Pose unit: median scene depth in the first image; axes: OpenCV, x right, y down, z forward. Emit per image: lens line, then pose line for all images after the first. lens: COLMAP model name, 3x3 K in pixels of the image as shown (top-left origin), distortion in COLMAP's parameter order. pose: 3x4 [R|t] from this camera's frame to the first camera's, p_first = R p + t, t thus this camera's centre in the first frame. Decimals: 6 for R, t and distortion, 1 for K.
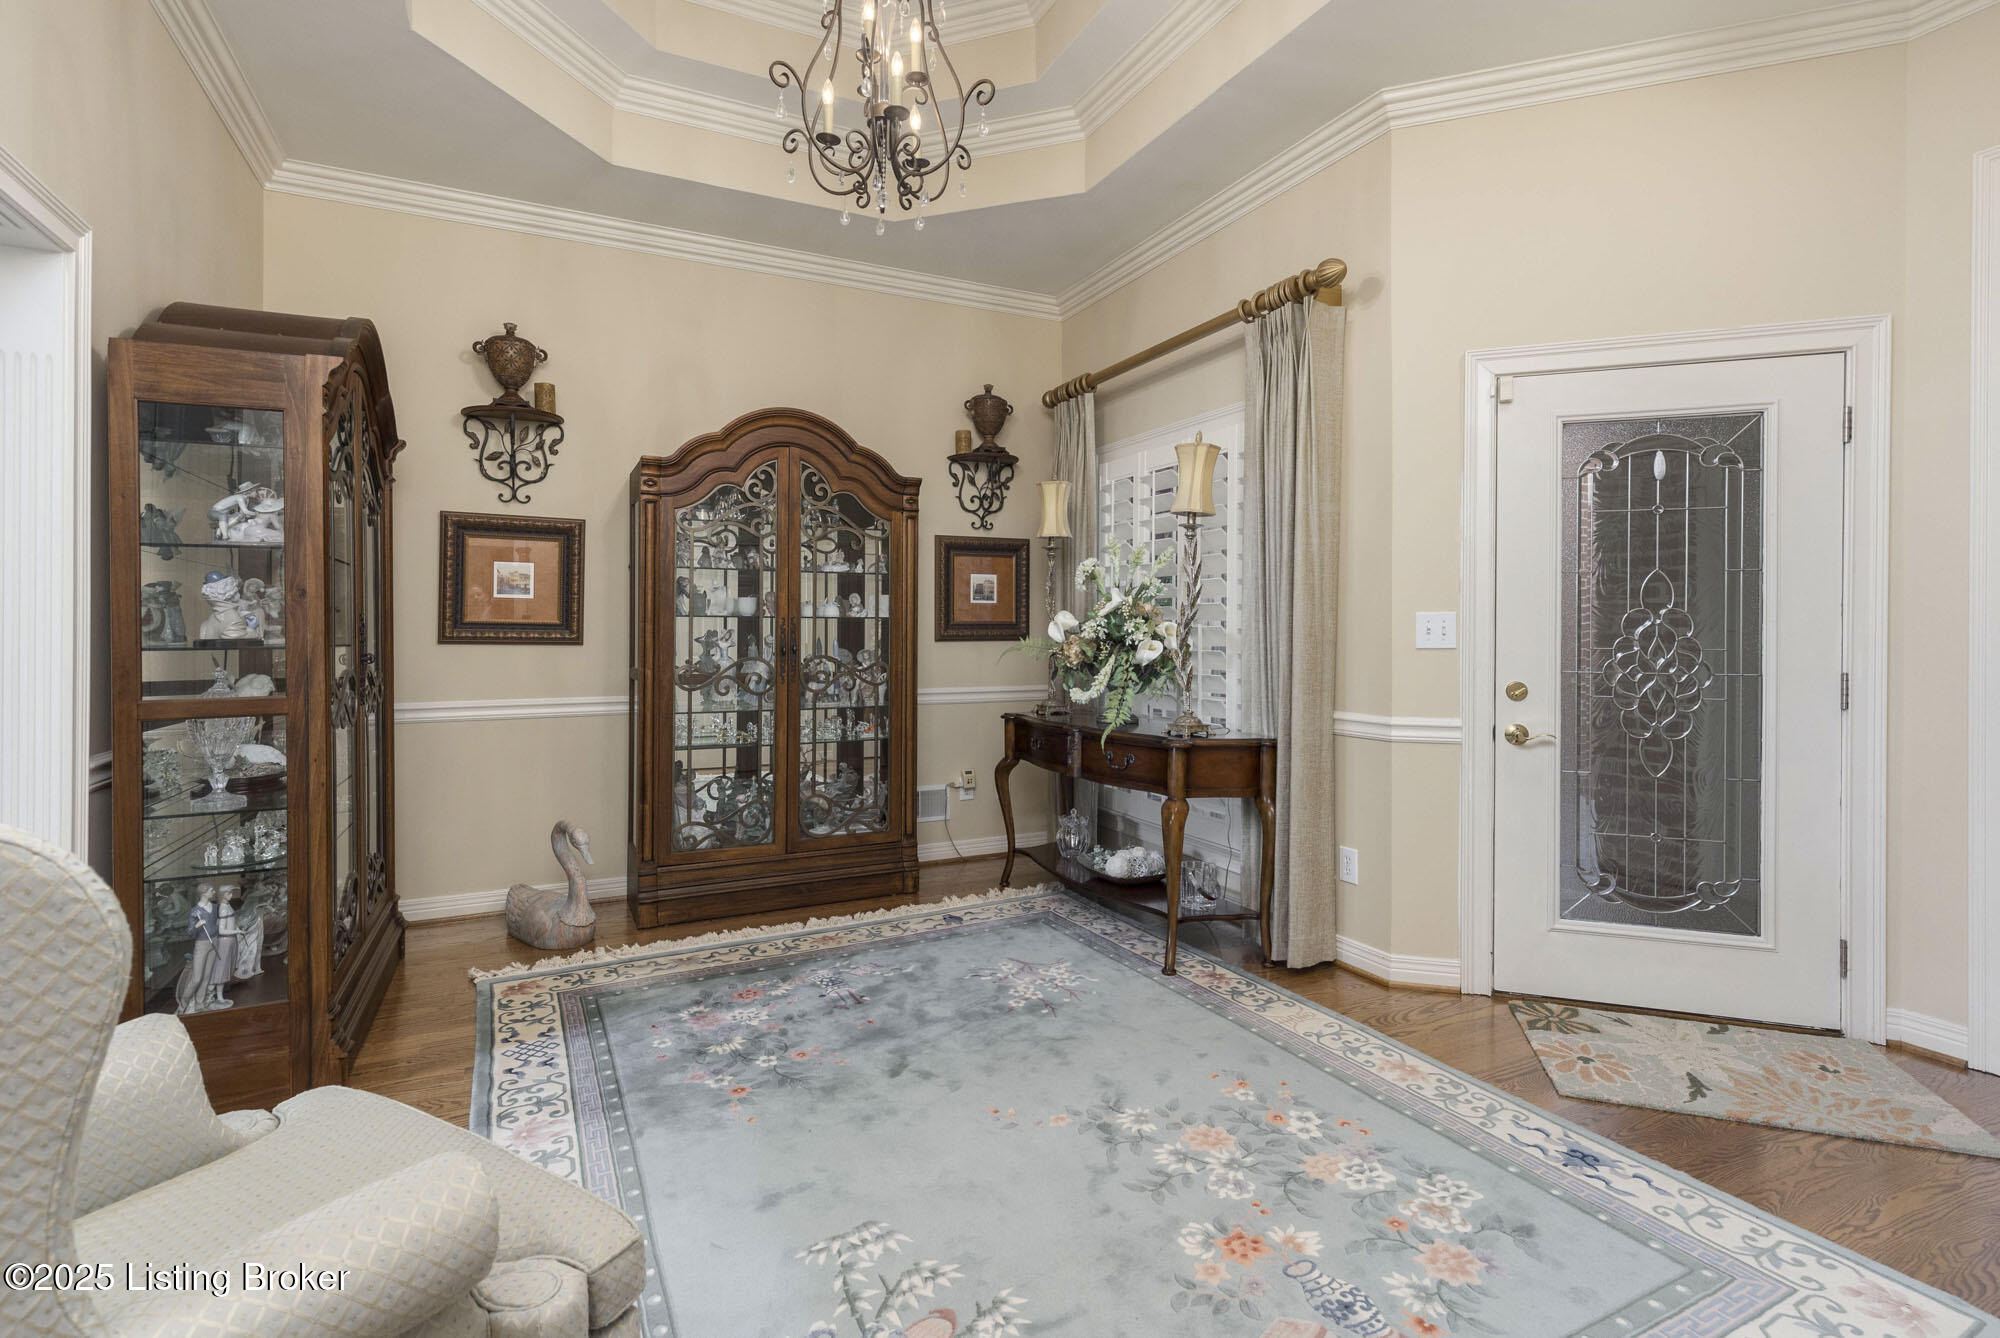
lens RADIAL K [[922.6, 0, 976.2], [0, 922.6, 640.8], [0, 0, 1]] dist [0.005358, -0.000541]
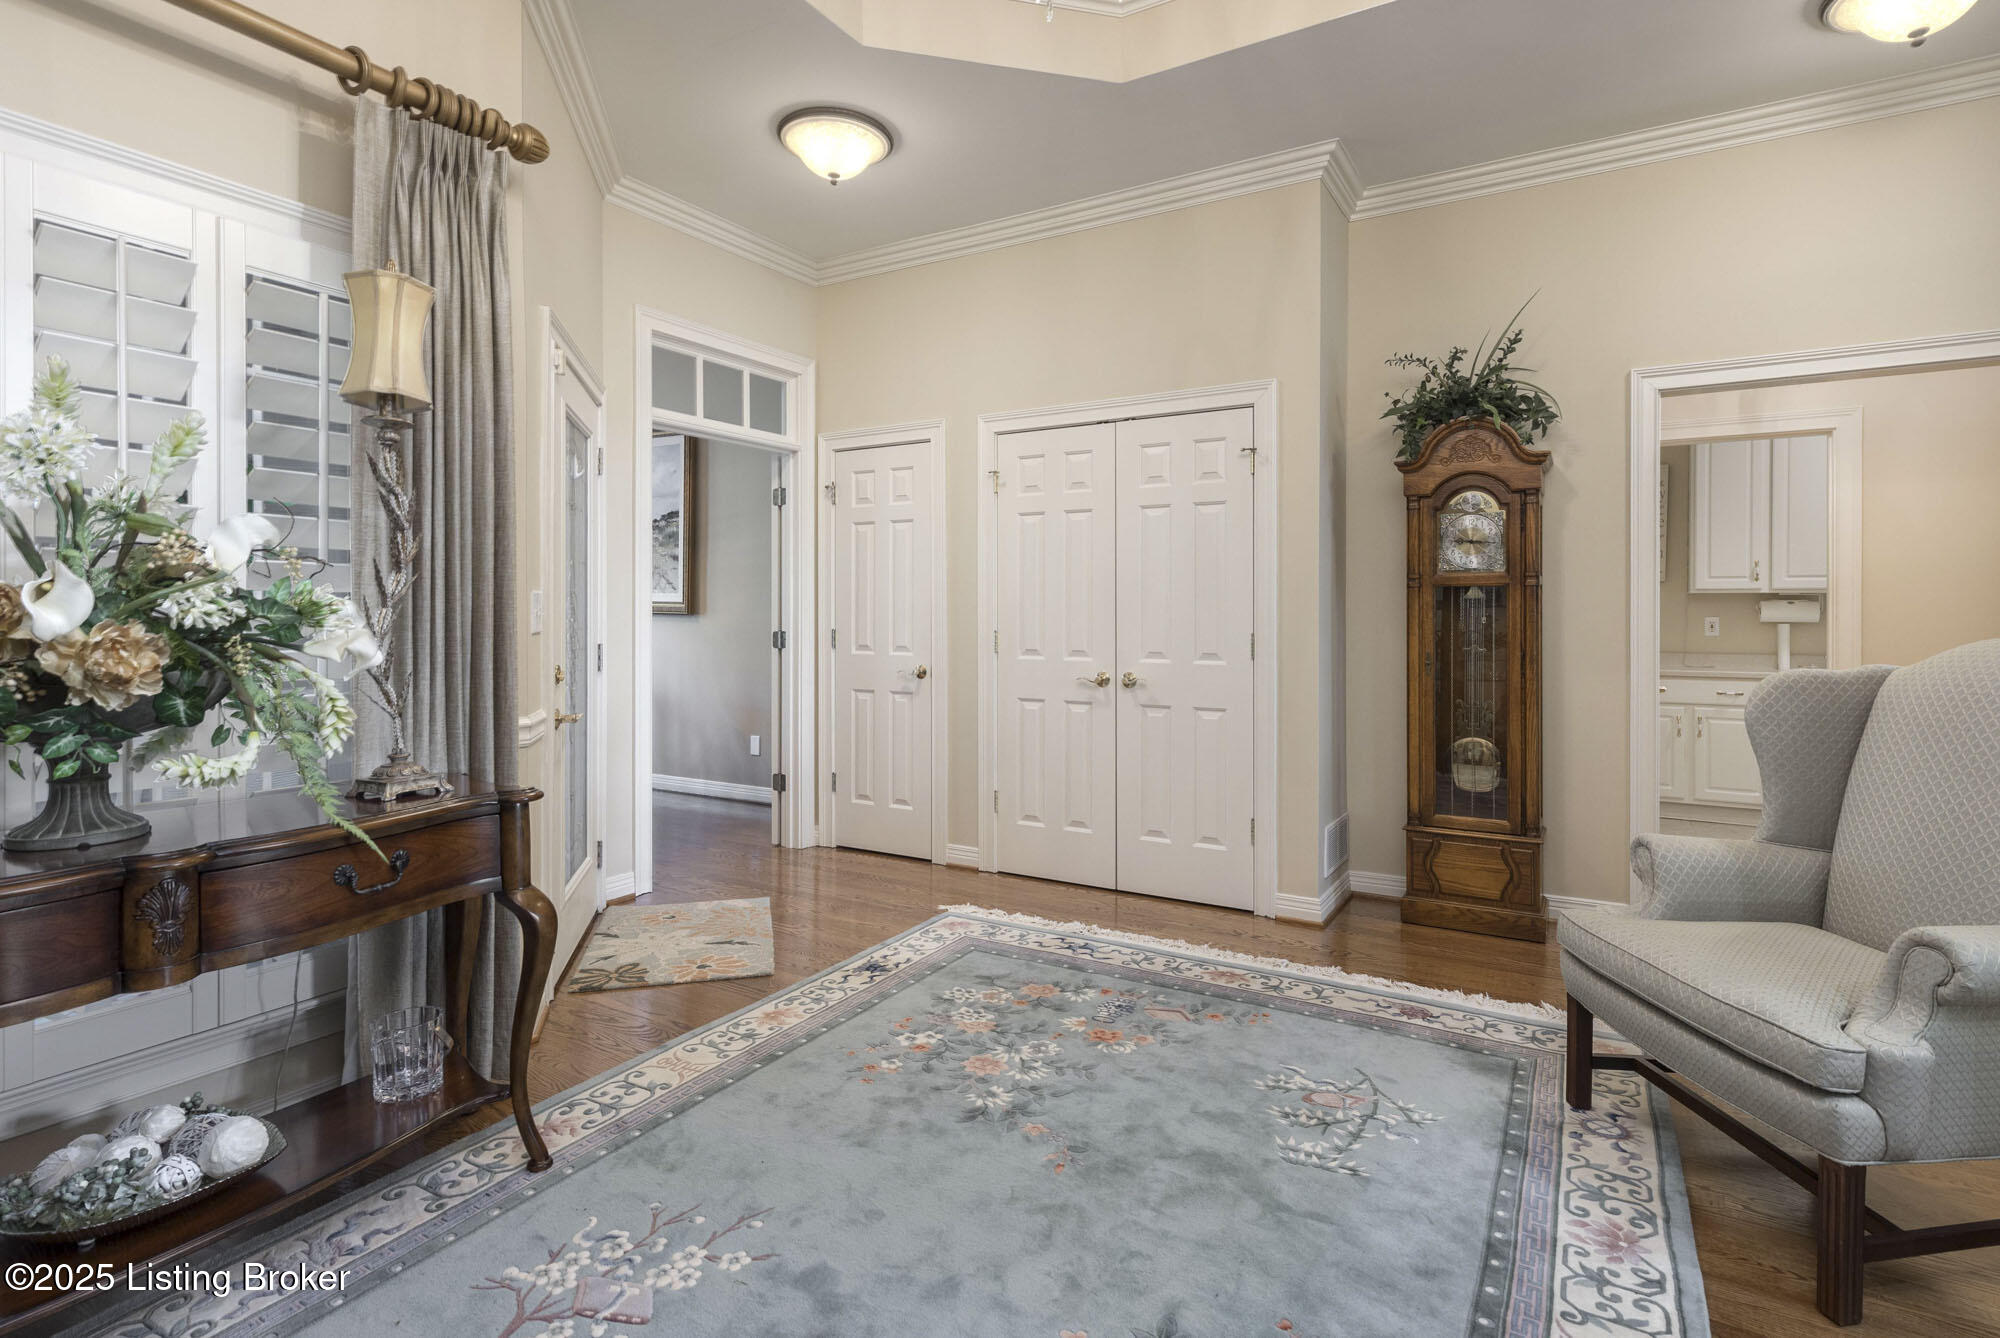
lens RADIAL K [[1010.2, 0, 1005.8], [0, 1010.2, 613.9], [0, 0, 1]] dist [0.003449, -0.001253]
pose [[-0.555368, -0.000632, 0.831605, -0.552852], [0.004951, 0.999979, 0.004066, -0.011756], [-0.831590, 0.006375, -0.555353, 1.165903]]
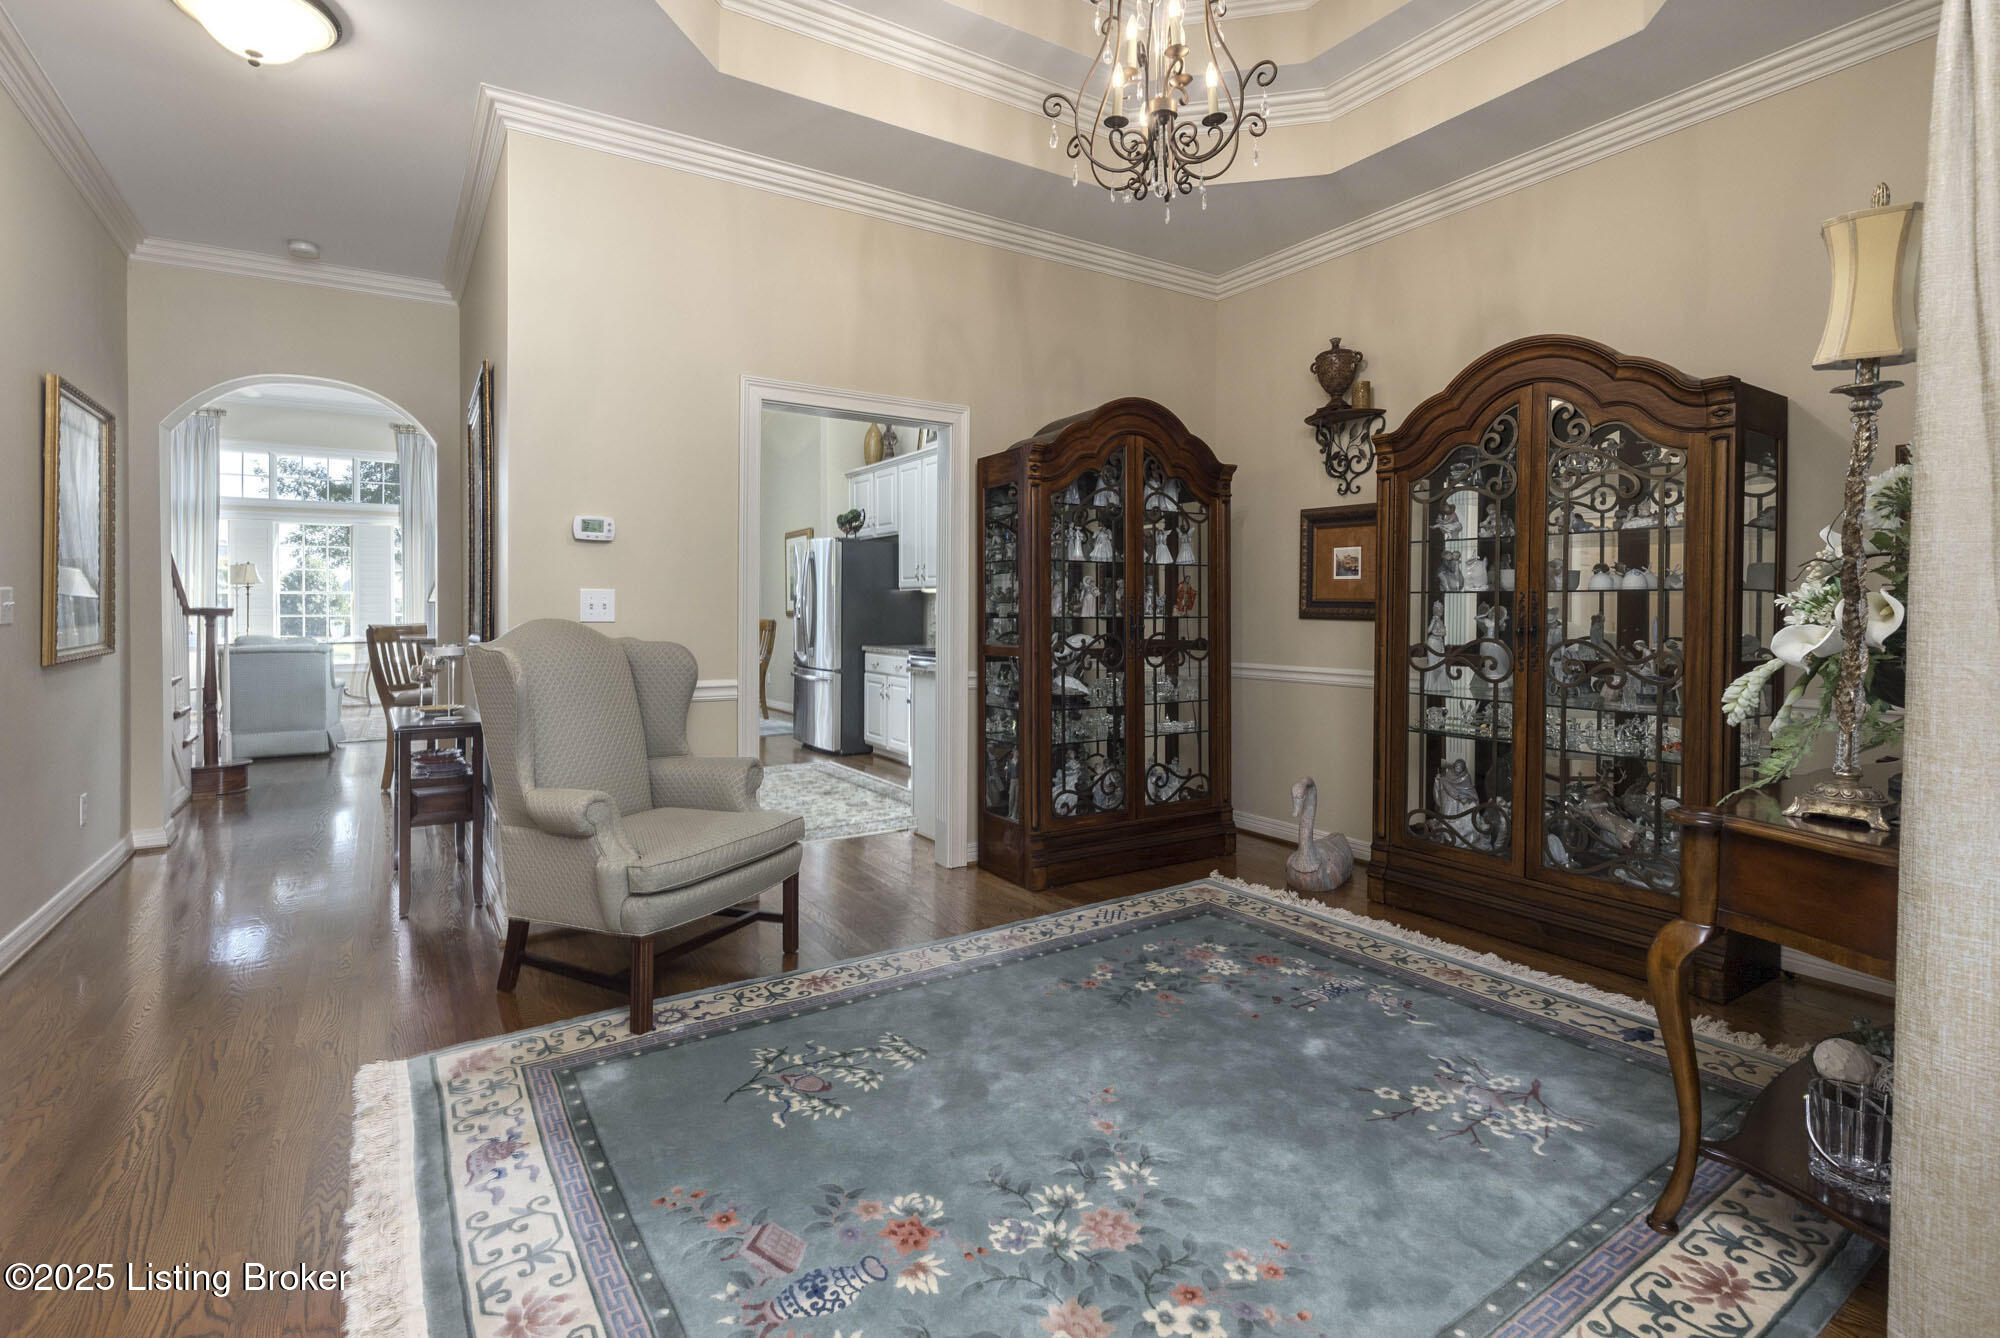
lens RADIAL K [[932.1, 0, 992.3], [0, 932.1, 615.3], [0, 0, 1]] dist [0.005062, -0.000493]
pose [[0.134722, 0.007283, -0.990857, 0.738680], [-0.011597, 0.999916, 0.005773, -0.004574], [0.990816, 0.010714, 0.134796, 0.547822]]
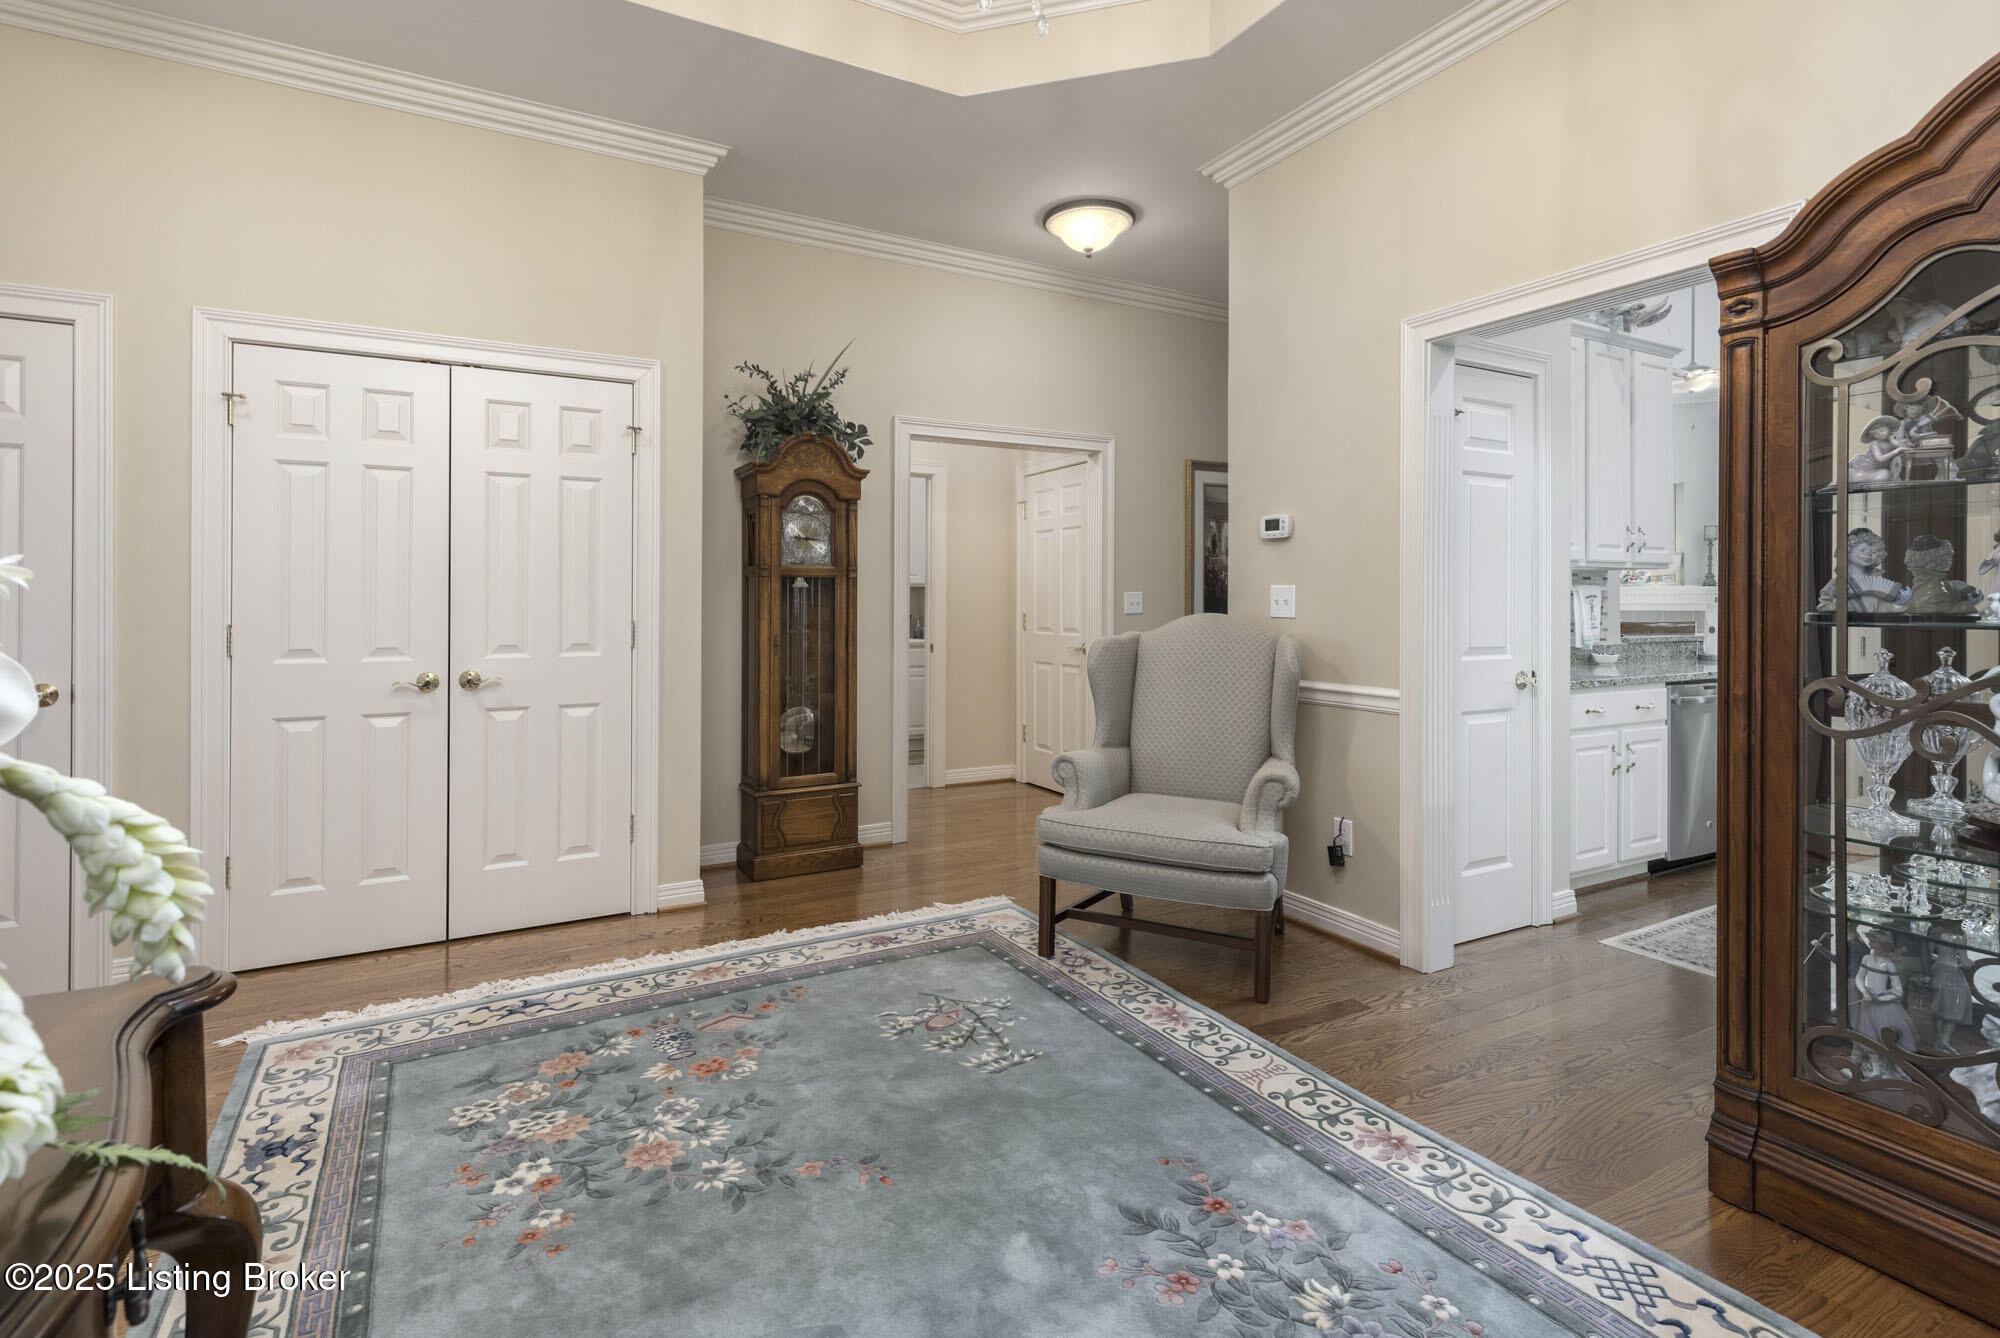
lens RADIAL K [[957.1, 0, 1005.6], [0, 957.1, 594.8], [0, 0, 1]] dist [0.006859, -0.000857]
pose [[-0.997243, -0.000642, -0.074199, -0.018487], [-0.000711, 0.999999, 0.000909, -0.013470], [0.074198, 0.000959, -0.997243, 1.389527]]
